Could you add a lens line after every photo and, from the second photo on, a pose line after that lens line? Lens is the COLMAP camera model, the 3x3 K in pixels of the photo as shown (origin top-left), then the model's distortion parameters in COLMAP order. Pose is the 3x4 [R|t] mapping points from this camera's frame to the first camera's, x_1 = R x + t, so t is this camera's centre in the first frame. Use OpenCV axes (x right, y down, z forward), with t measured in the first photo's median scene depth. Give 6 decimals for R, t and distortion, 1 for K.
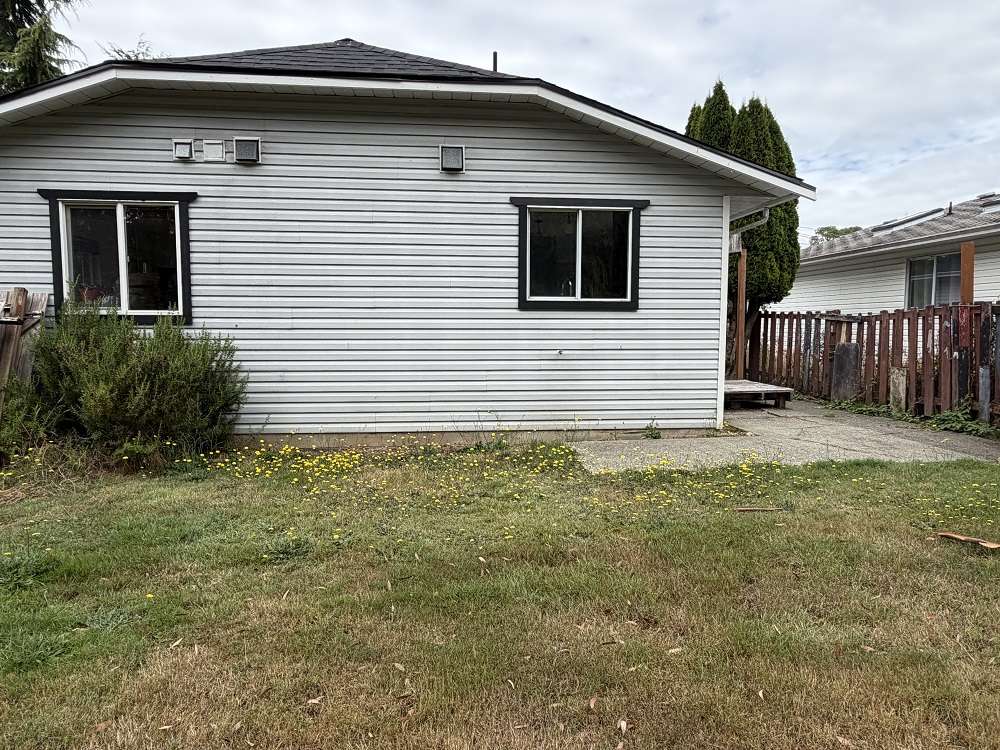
lens RADIAL K [[637.3, 0, 499.1], [0, 637.3, 372.3], [0, 0, 1]] dist [0.001423, 0.000602]
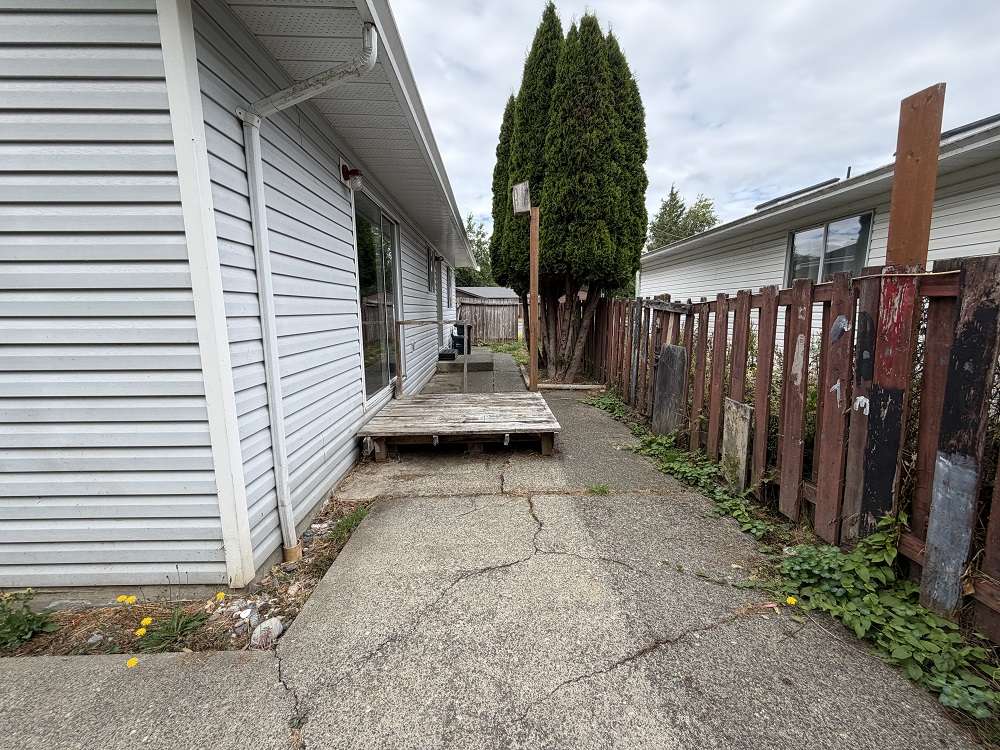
lens RADIAL K [[403.0, 0, 502.2], [0, 403.0, 381.0], [0, 0, 1]] dist [0.001347, -0.000089]
pose [[0.998145, -0.008484, -0.060283, 0.465499], [0.014554, 0.994782, 0.100975, -0.063641], [0.059112, -0.101665, 0.993061, 0.677173]]
